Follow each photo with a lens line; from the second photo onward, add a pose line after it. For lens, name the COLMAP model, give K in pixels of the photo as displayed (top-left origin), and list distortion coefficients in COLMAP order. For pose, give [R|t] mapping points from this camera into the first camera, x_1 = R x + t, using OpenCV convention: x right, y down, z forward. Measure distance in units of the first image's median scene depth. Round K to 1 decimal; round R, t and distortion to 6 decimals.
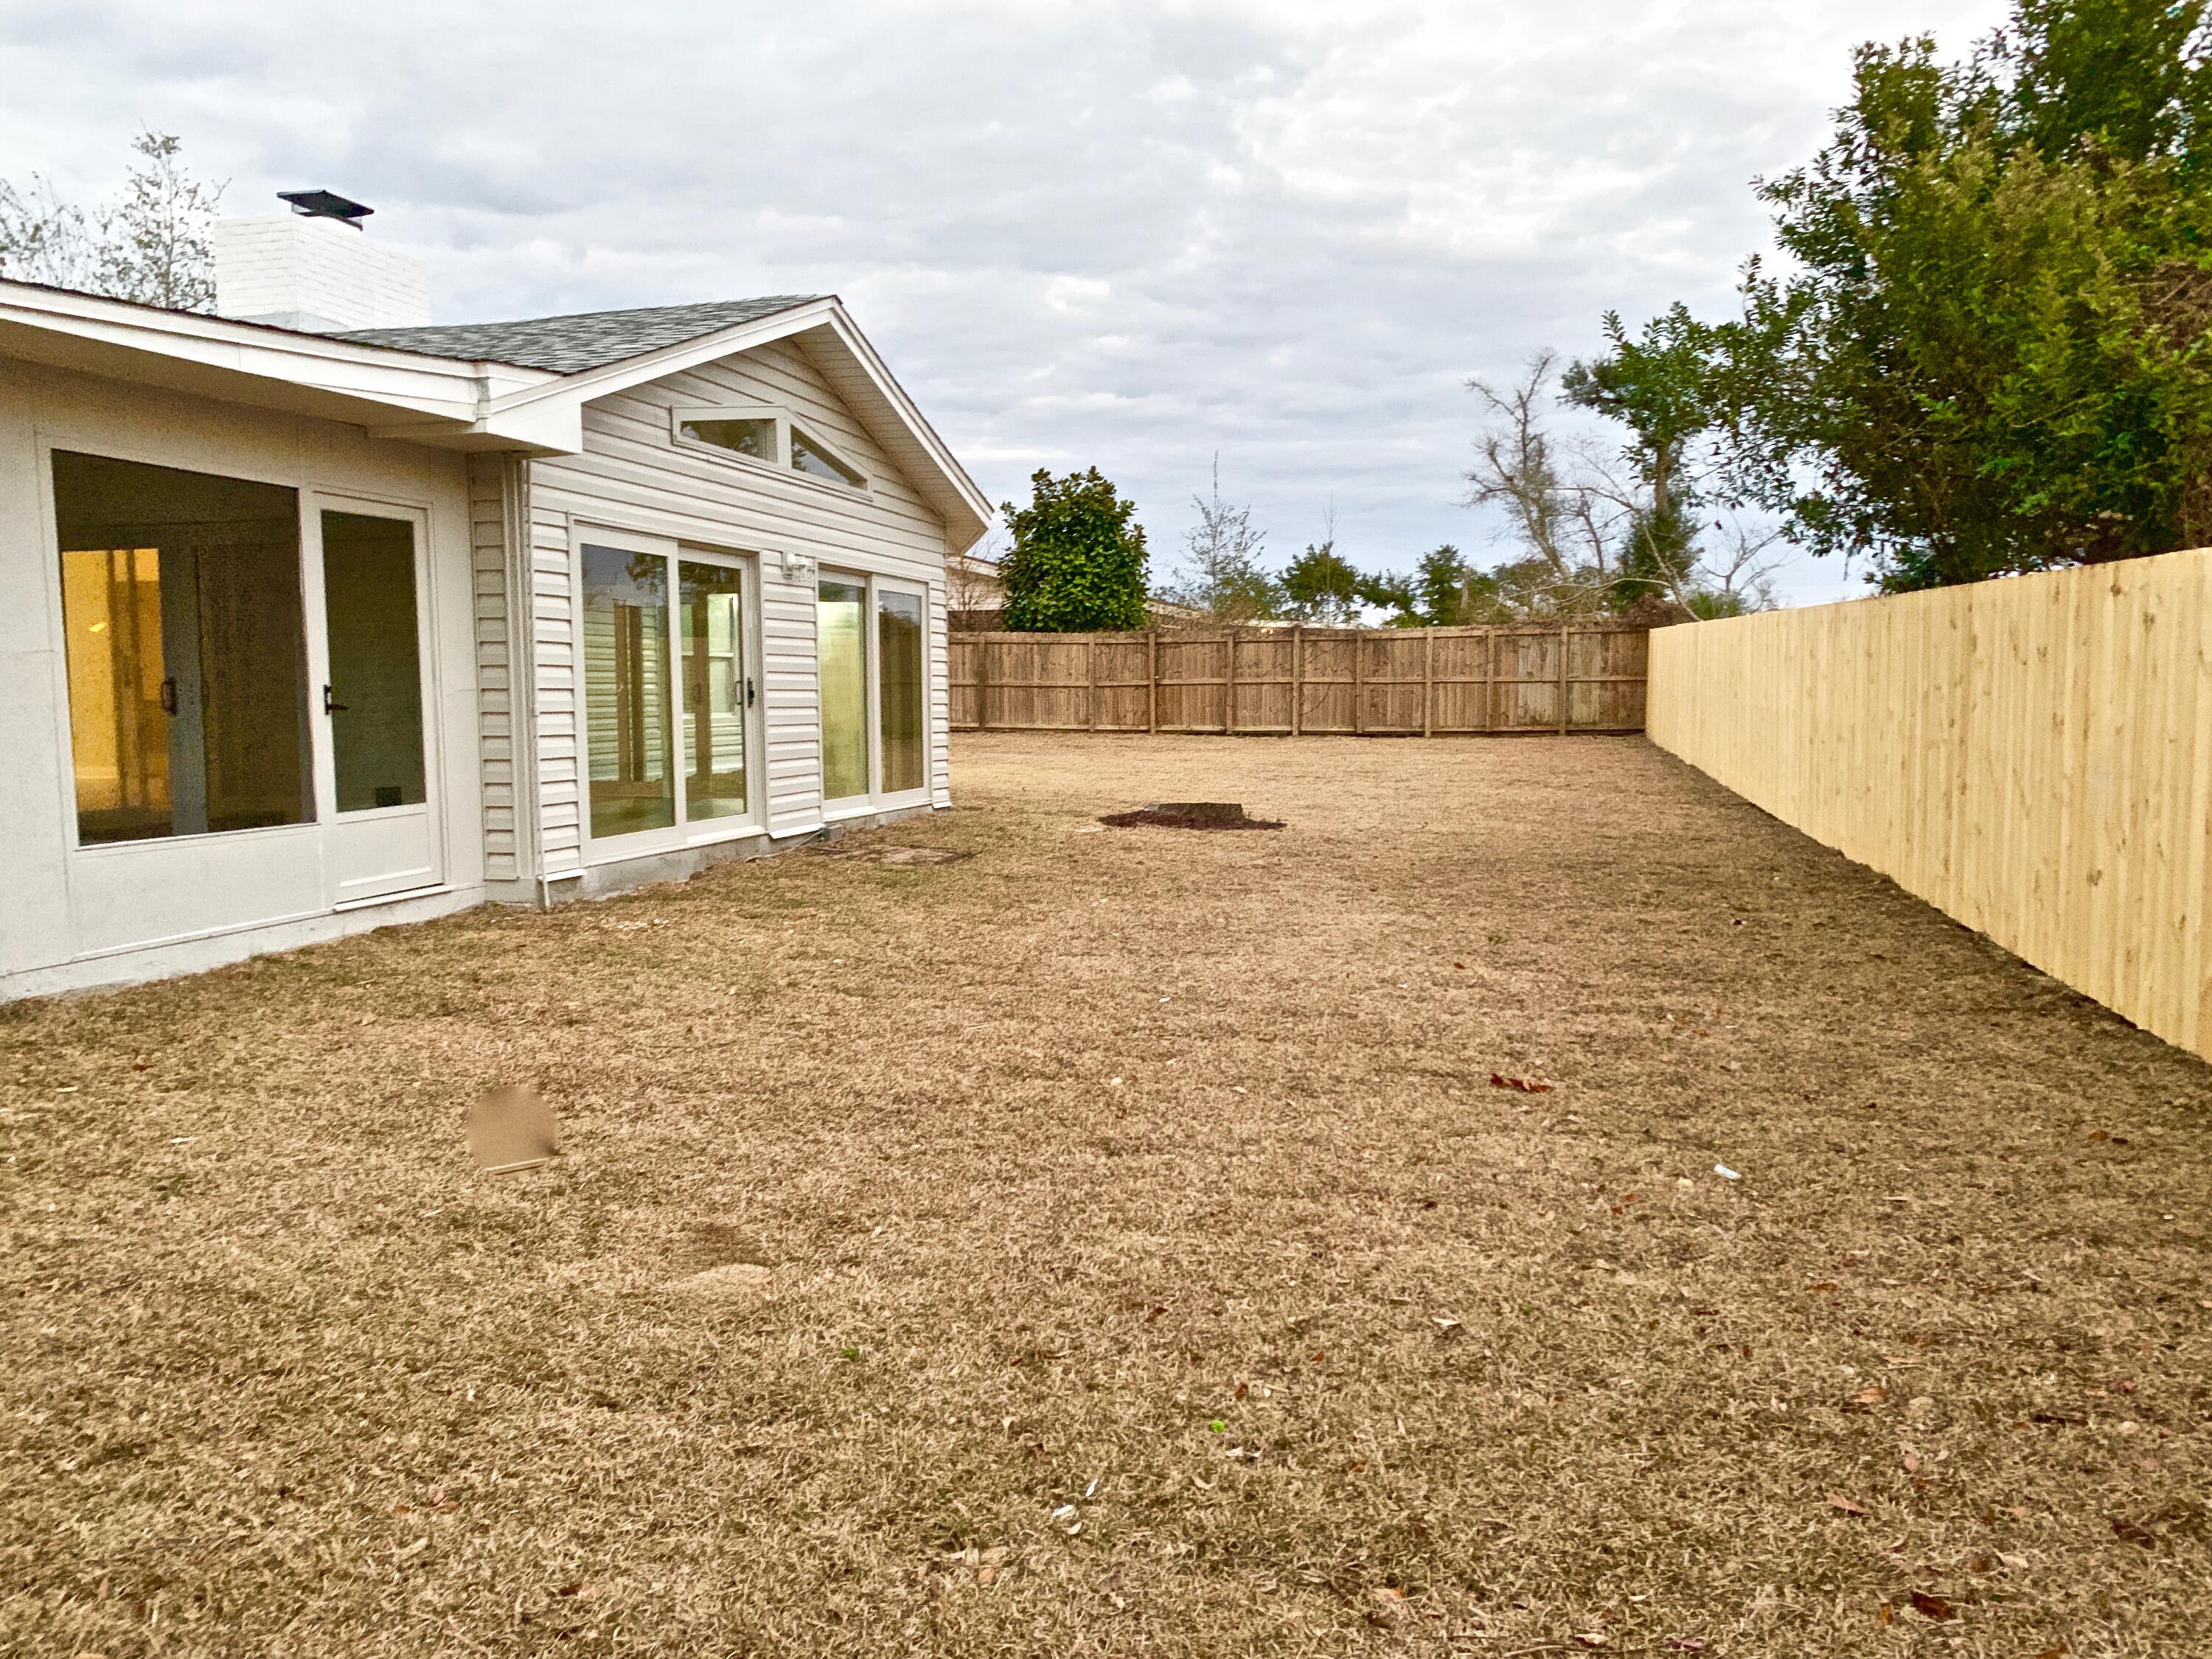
lens RADIAL K [[1680.7, 0, 1102.7], [0, 1680.7, 841.3], [0, 0, 1]] dist [0.033213, -0.035239]
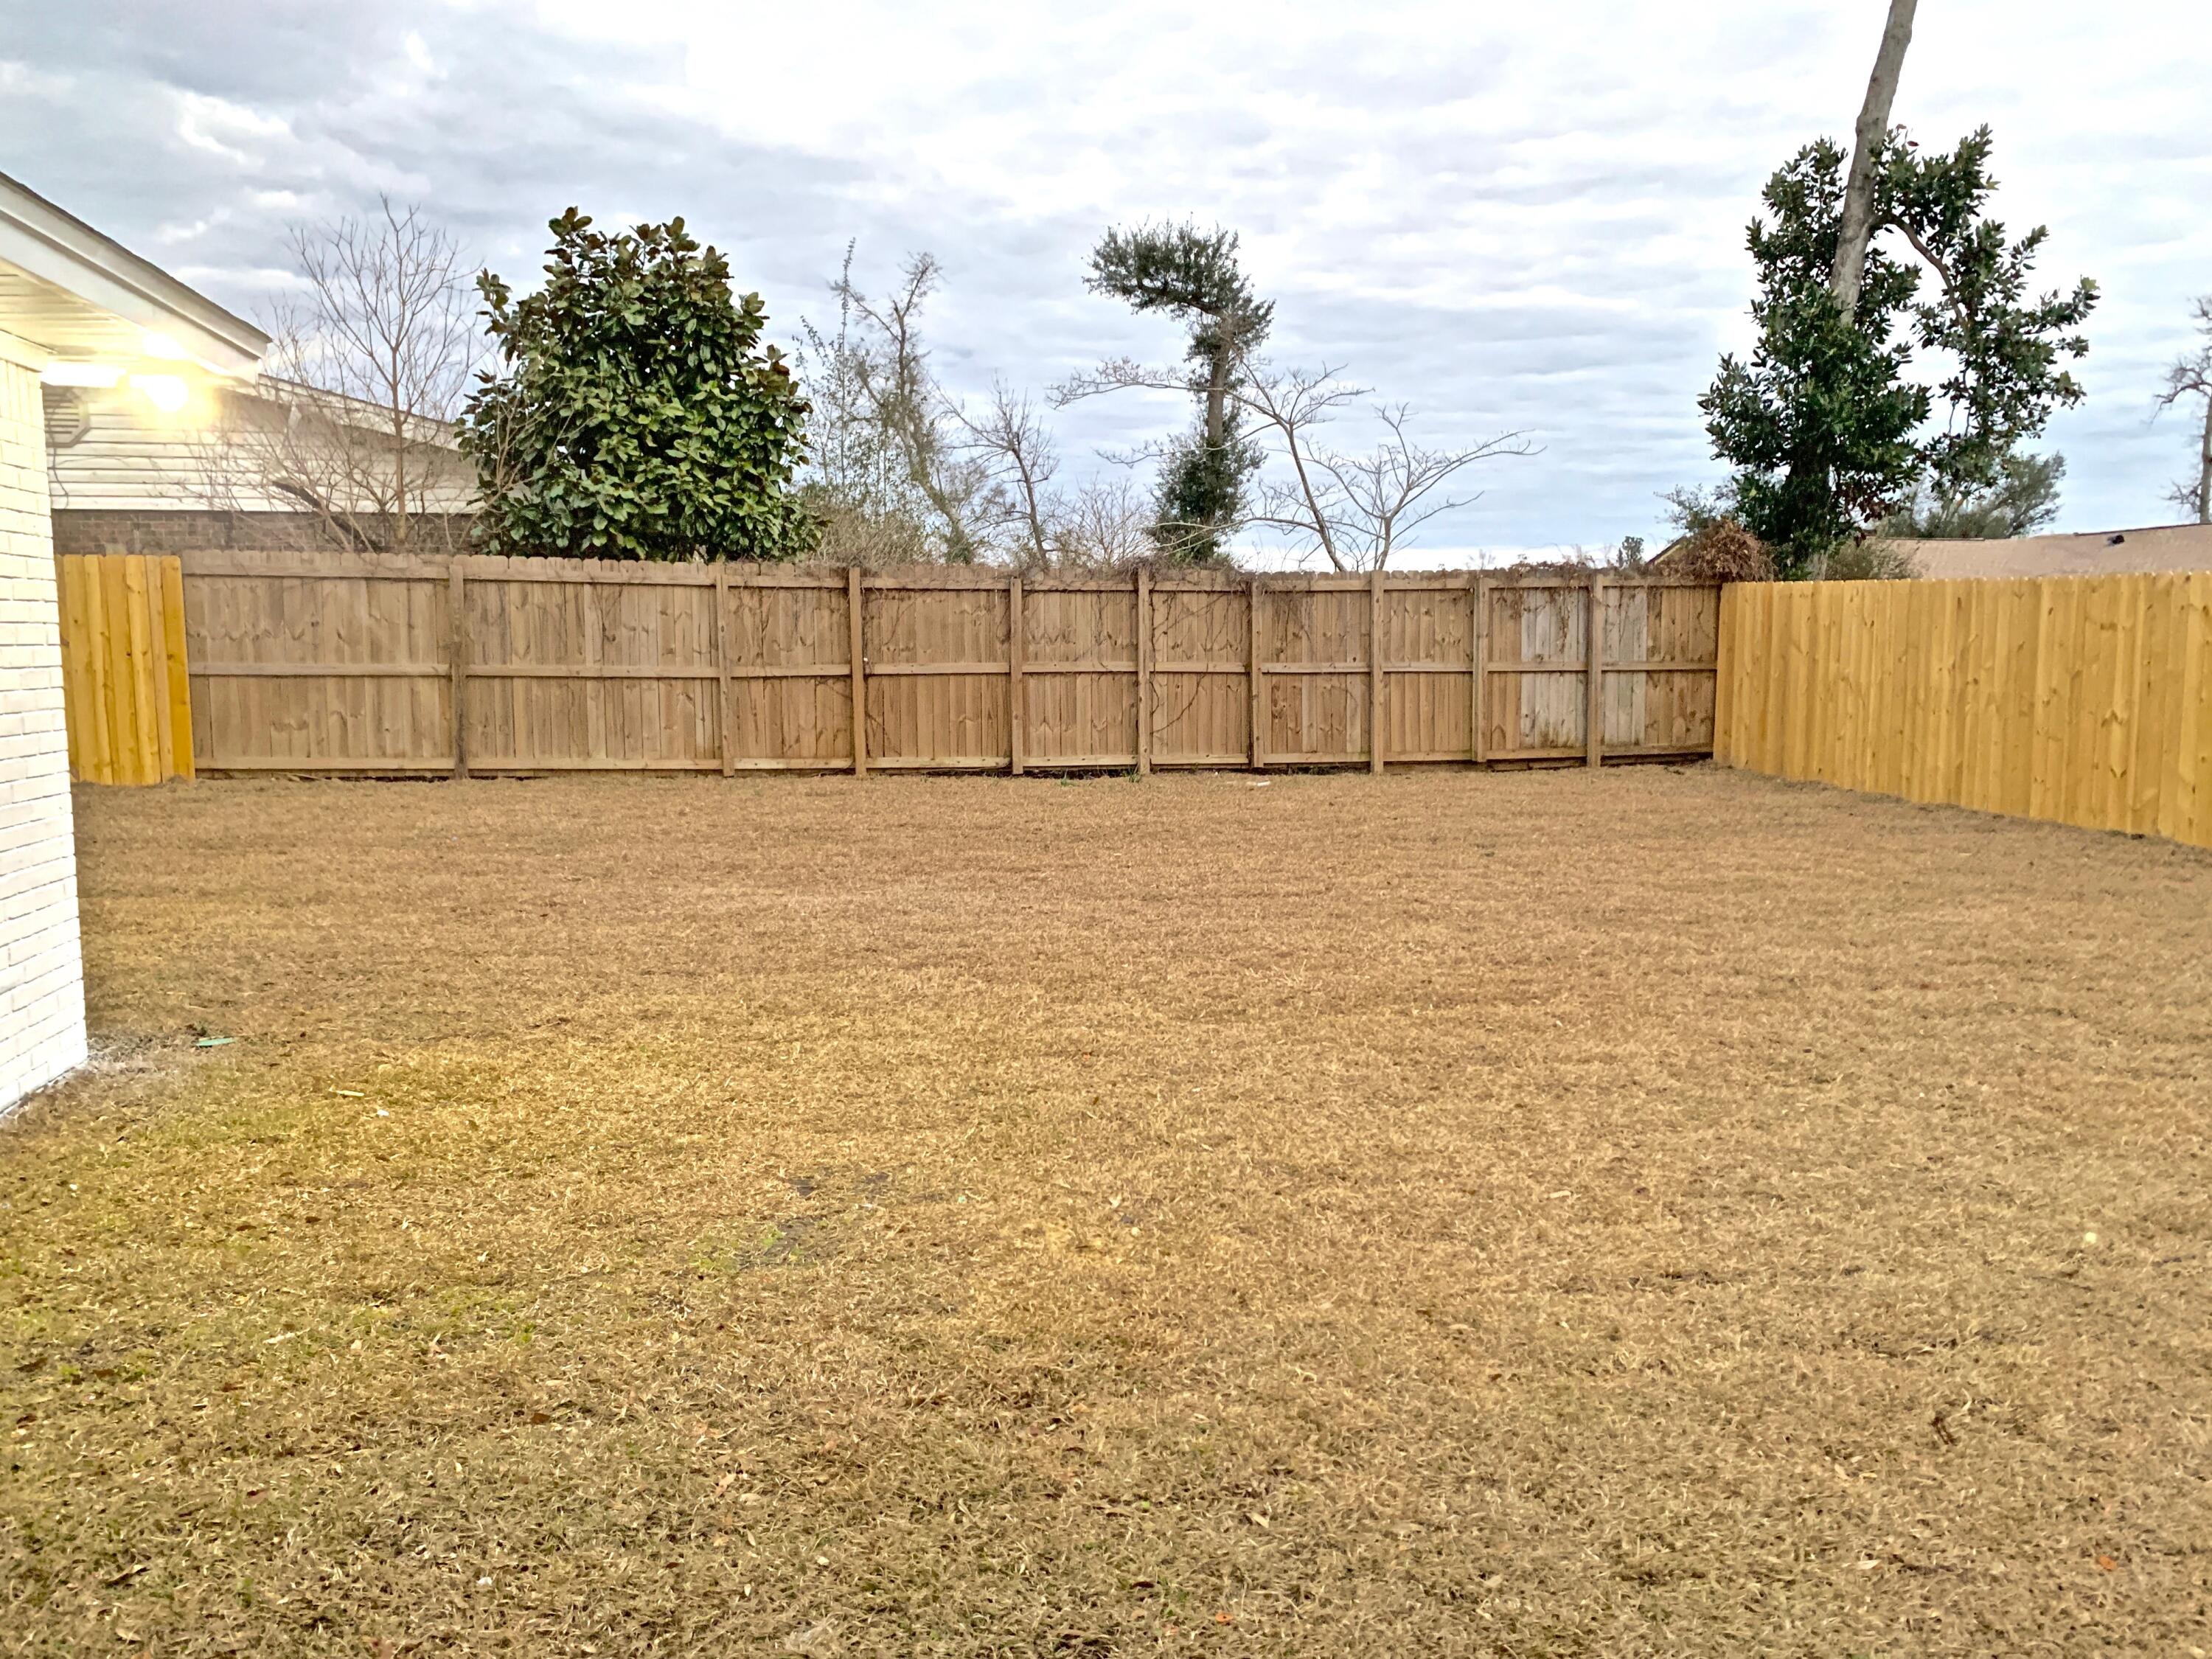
lens RADIAL K [[1680.7, 0, 1115.5], [0, 1680.7, 805.8], [0, 0, 1]] dist [0.033213, -0.035239]
pose [[0.879727, -0.037226, 0.474020, -0.132940], [0.036217, 0.999281, 0.011262, -0.056840], [-0.474099, 0.007260, 0.880442, 0.525849]]
